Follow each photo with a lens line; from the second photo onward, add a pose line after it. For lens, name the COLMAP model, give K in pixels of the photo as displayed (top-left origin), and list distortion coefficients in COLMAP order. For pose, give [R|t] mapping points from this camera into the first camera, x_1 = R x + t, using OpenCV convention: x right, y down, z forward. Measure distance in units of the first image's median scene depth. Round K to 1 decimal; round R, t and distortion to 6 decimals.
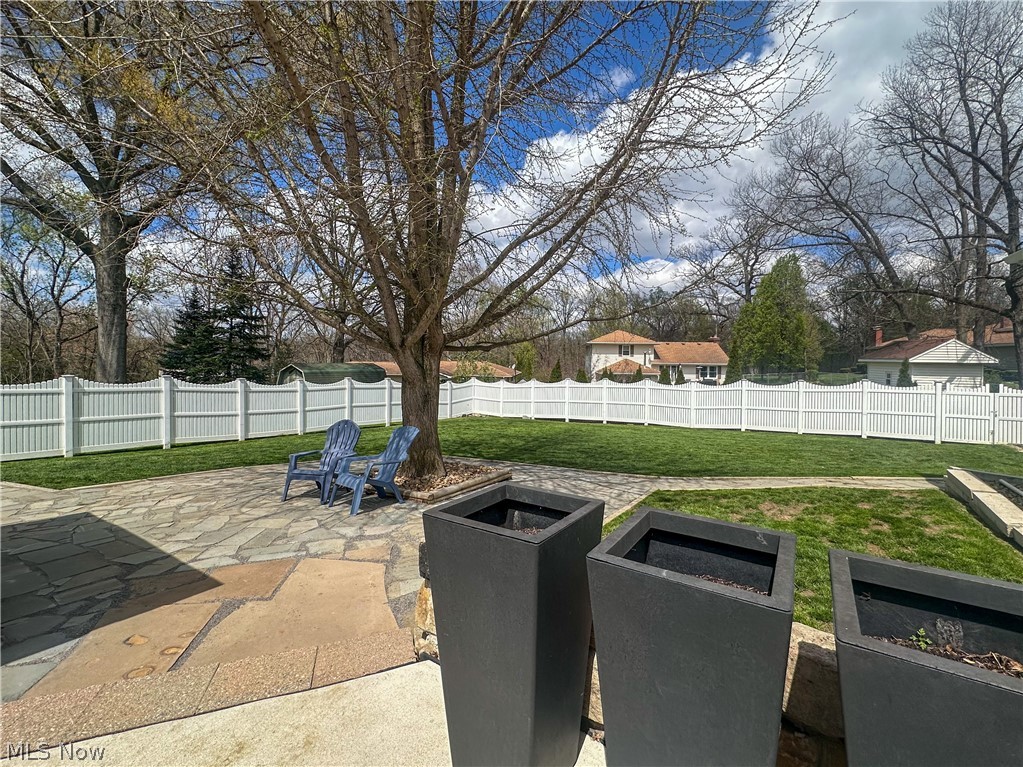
lens RADIAL K [[431.3, 0, 523.5], [0, 431.3, 363.6], [0, 0, 1]] dist [0.001239, 0.000157]
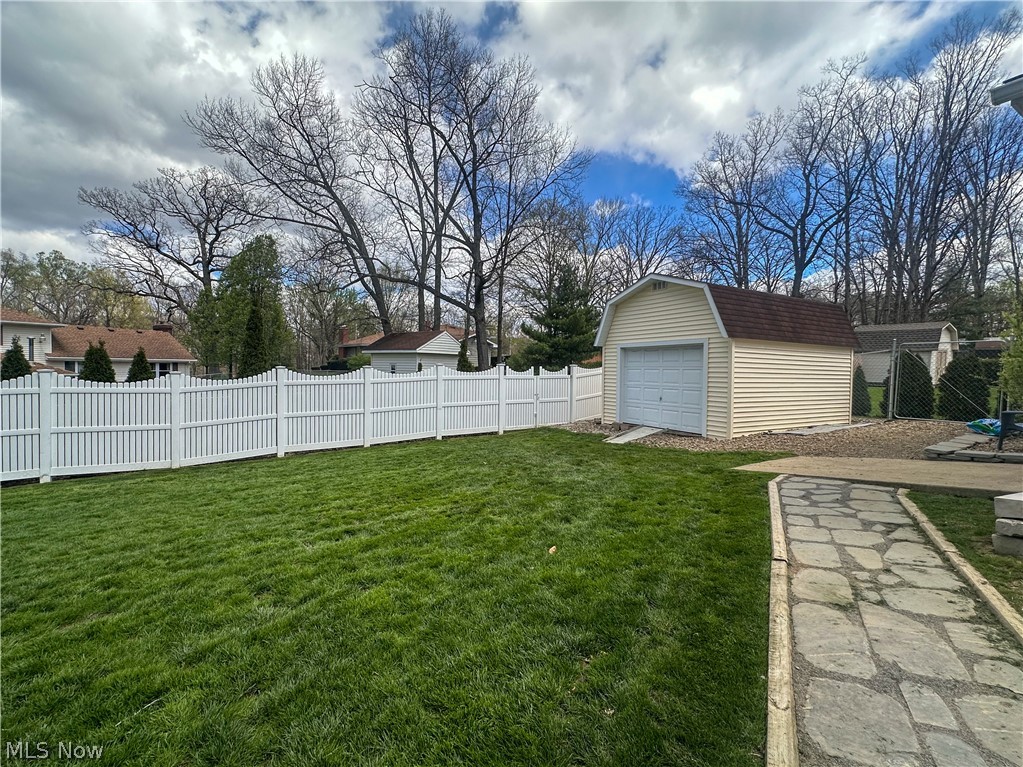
lens RADIAL K [[449.4, 0, 511.8], [0, 449.4, 373.2], [0, 0, 1]] dist [0.000900, 0.000141]
pose [[0.457280, -0.013993, 0.889213, 0.083421], [-0.000360, 0.999873, 0.015919, 0.025368], [-0.889323, -0.007600, 0.457217, 0.319719]]
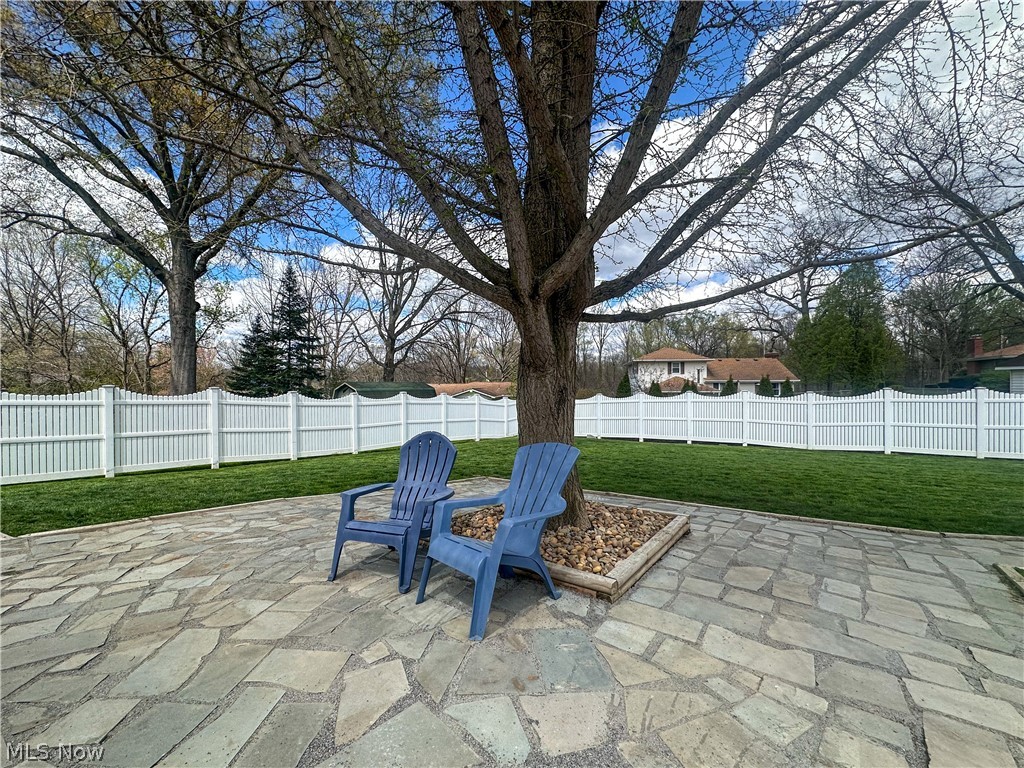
lens RADIAL K [[410.1, 0, 503.1], [0, 410.1, 385.4], [0, 0, 1]] dist [0.000039, -0.000175]
pose [[0.991967, -0.012635, -0.125864, -0.064067], [0.012190, 0.999916, -0.004310, 0.018500], [0.125908, 0.002741, 0.992038, 0.120125]]
